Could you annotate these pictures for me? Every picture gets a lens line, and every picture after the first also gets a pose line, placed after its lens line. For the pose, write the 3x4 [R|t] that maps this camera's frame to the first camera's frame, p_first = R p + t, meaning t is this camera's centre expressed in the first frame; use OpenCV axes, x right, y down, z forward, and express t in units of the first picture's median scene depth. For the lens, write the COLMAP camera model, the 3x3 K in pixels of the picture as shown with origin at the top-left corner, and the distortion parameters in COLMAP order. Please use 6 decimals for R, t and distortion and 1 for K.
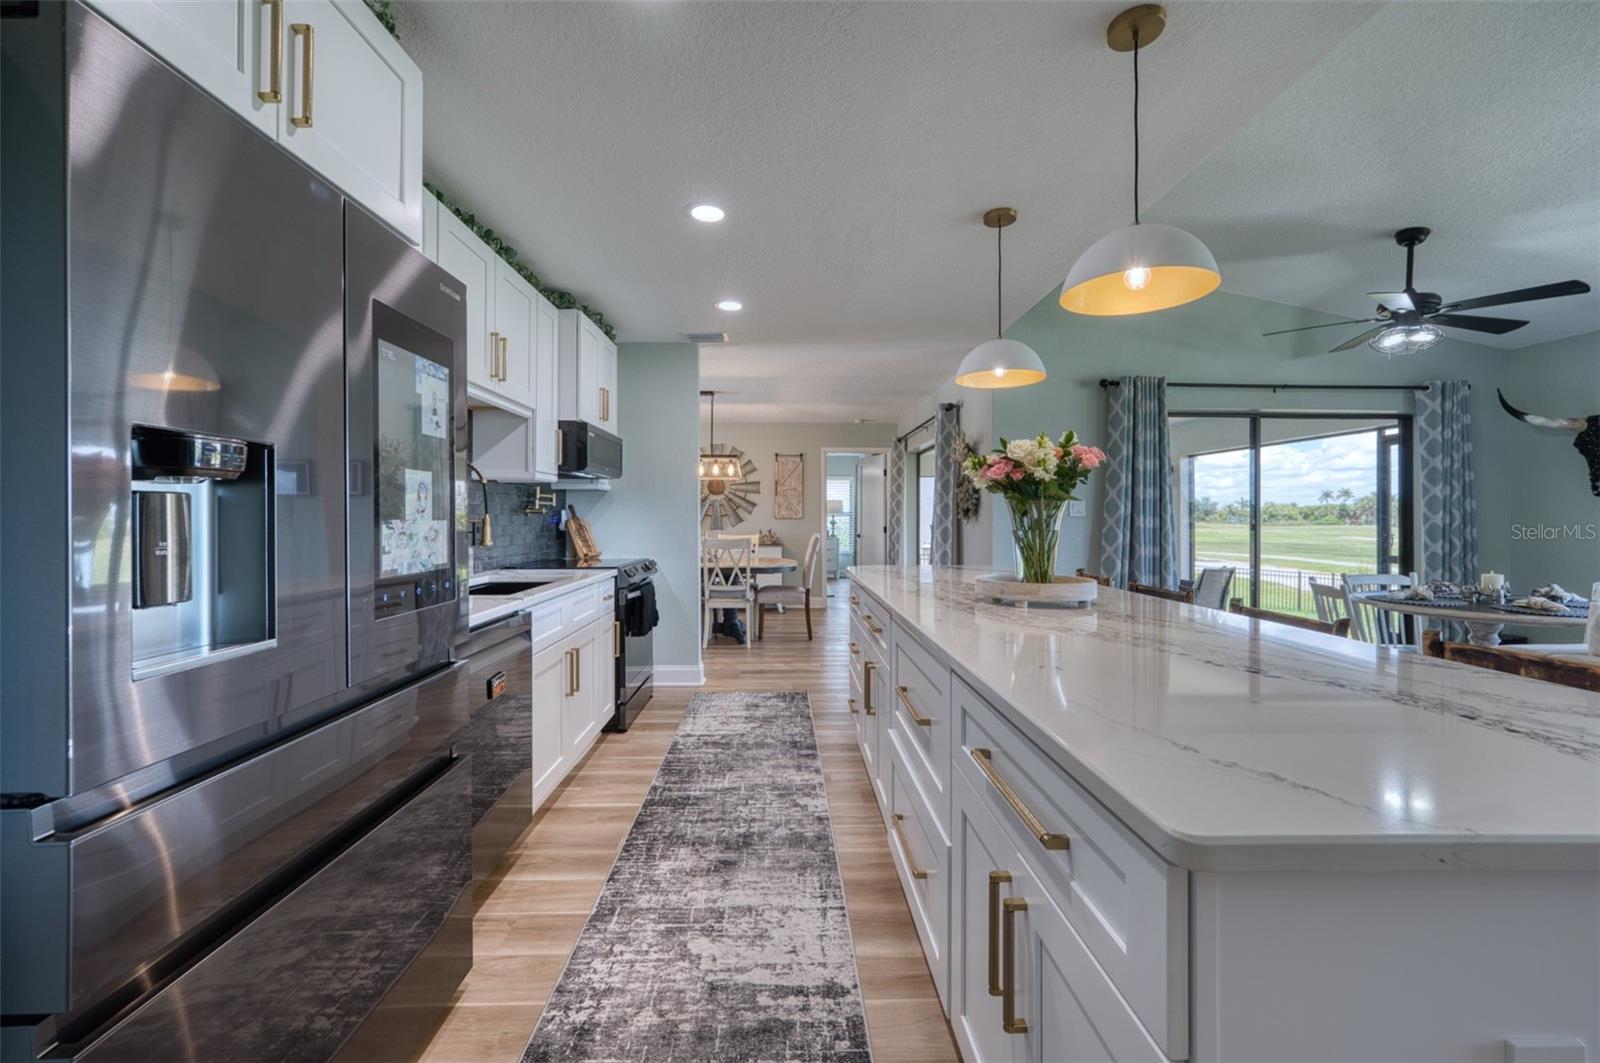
lens RADIAL K [[636.0, 0, 810.8], [0, 636.0, 513.5], [0, 0, 1]] dist [-0.009101, 0.003490]
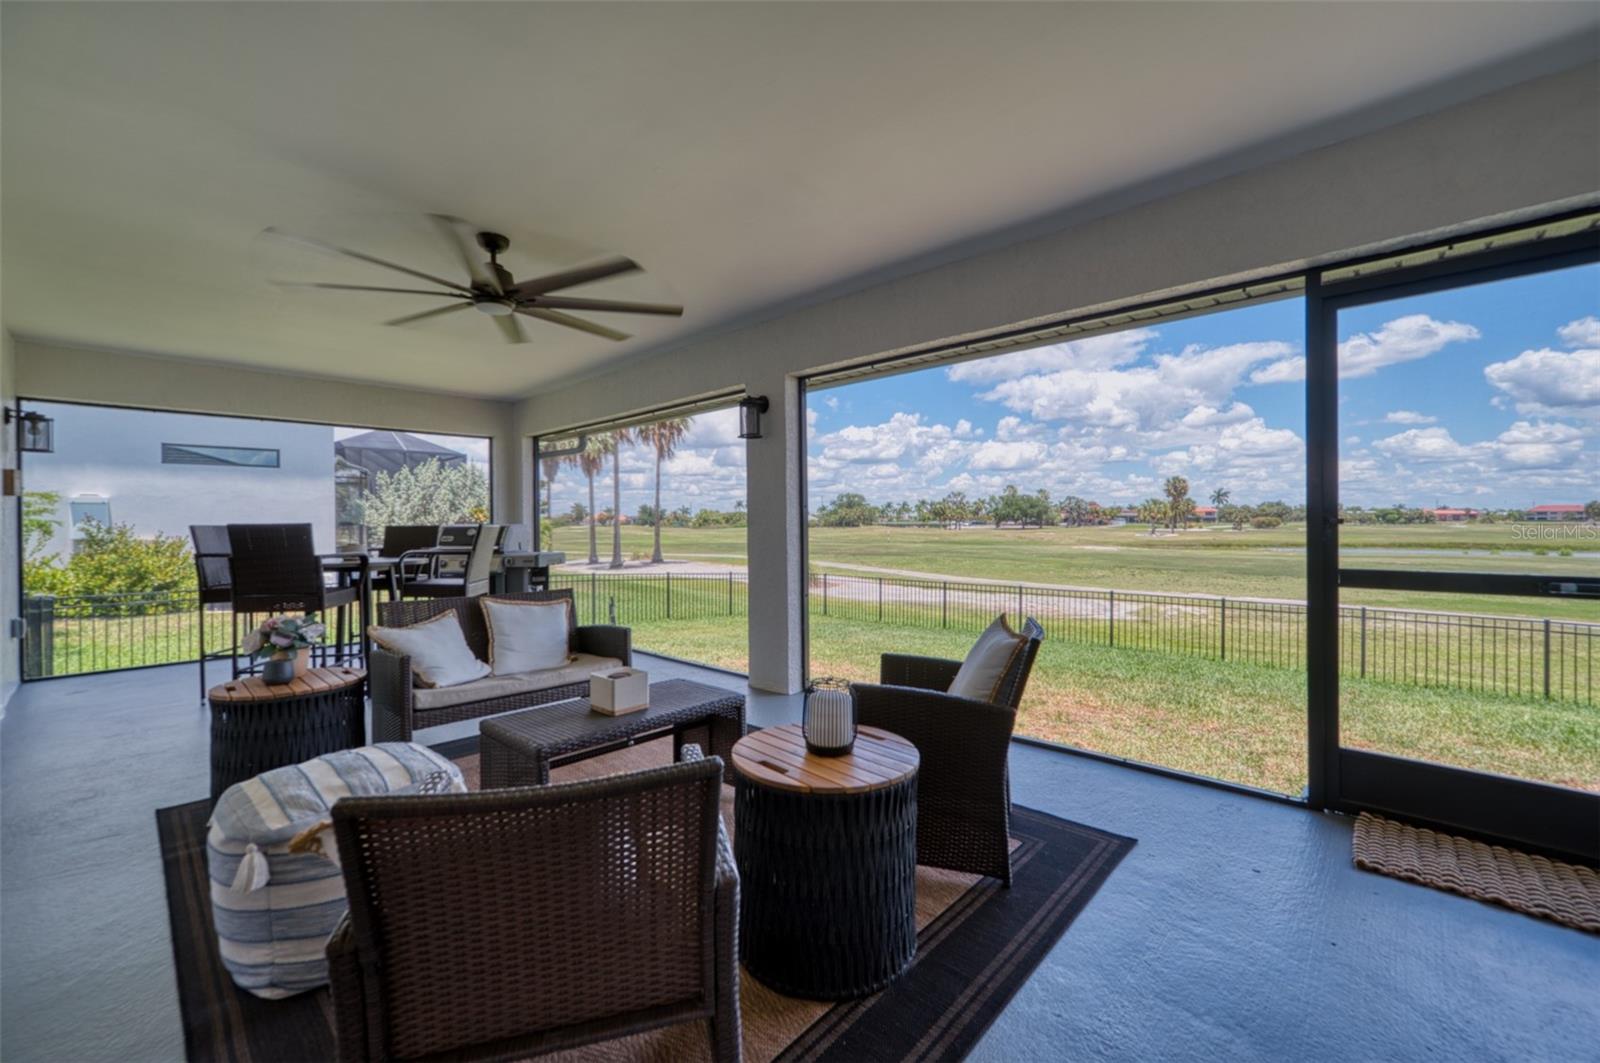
lens RADIAL K [[636.0, 0, 810.0], [0, 636.0, 529.9], [0, 0, 1]] dist [-0.009101, 0.003490]
pose [[0.702399, -0.018958, 0.711530, 0.476587], [0.007588, 0.999788, 0.019147, 0.034091], [-0.711742, -0.008050, 0.702394, 1.086234]]
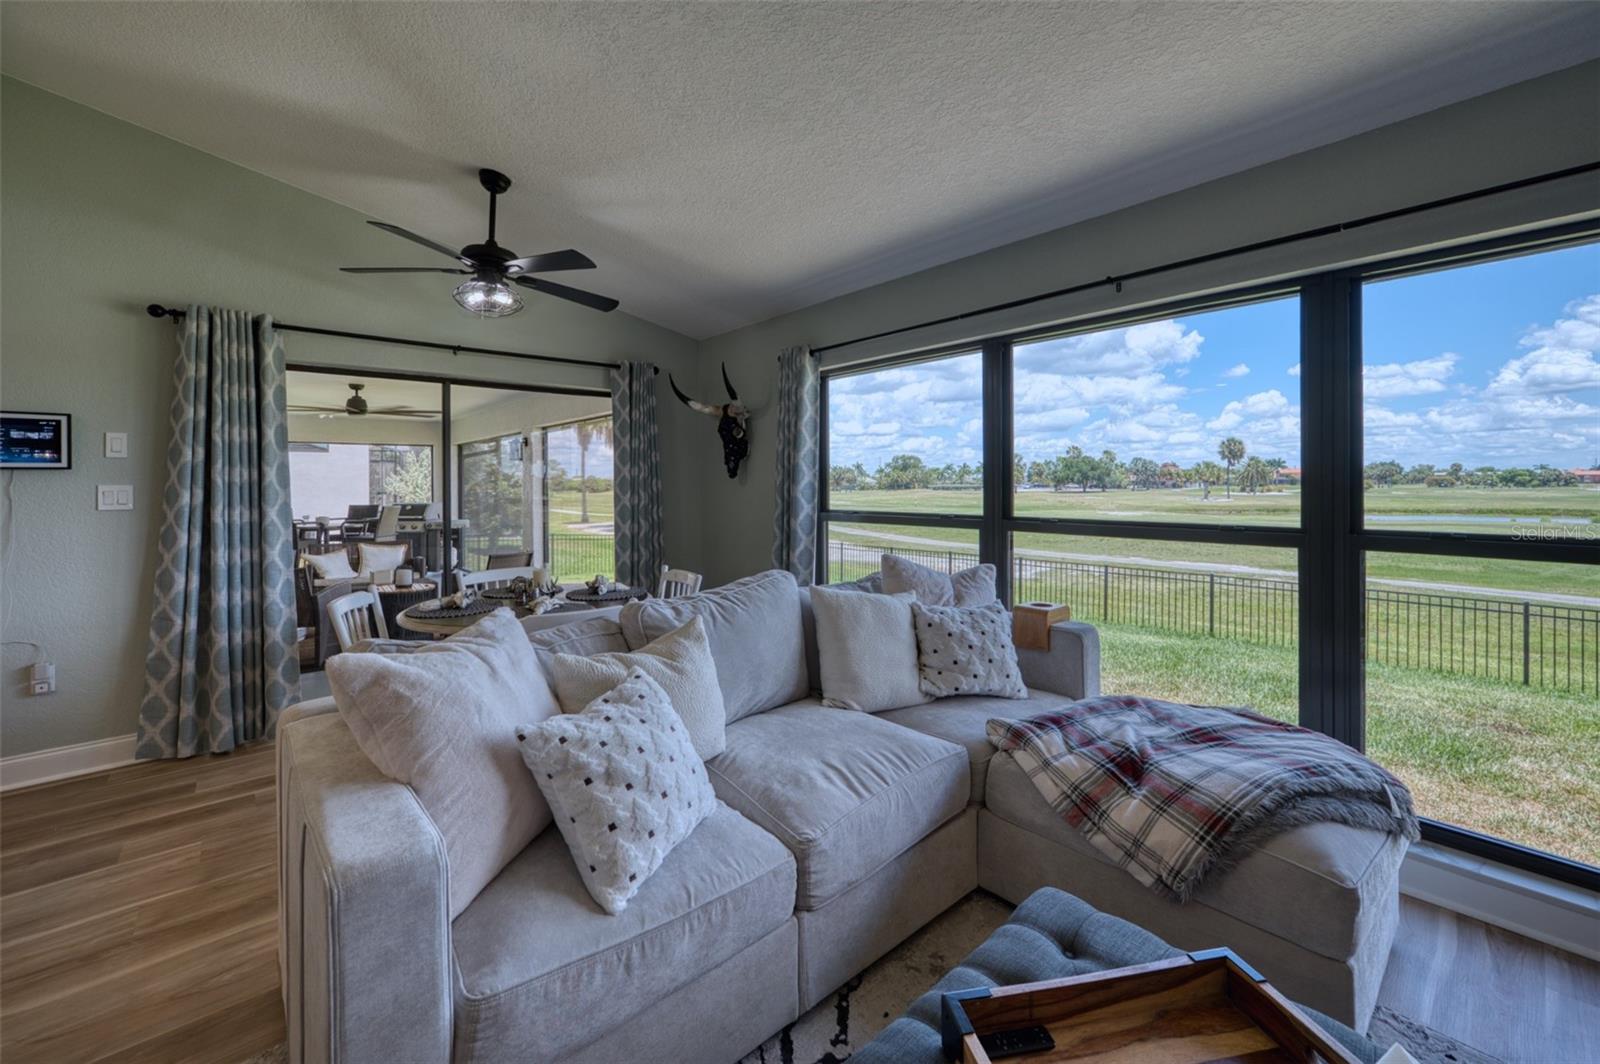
lens RADIAL K [[636.0, 0, 791.3], [0, 636.0, 482.7], [0, 0, 1]] dist [-0.009101, 0.003490]
pose [[0.778144, -0.008252, 0.628031, 0.562387], [0.008151, 0.999962, 0.003040, -0.018581], [-0.628032, 0.002753, 0.778182, 0.053444]]
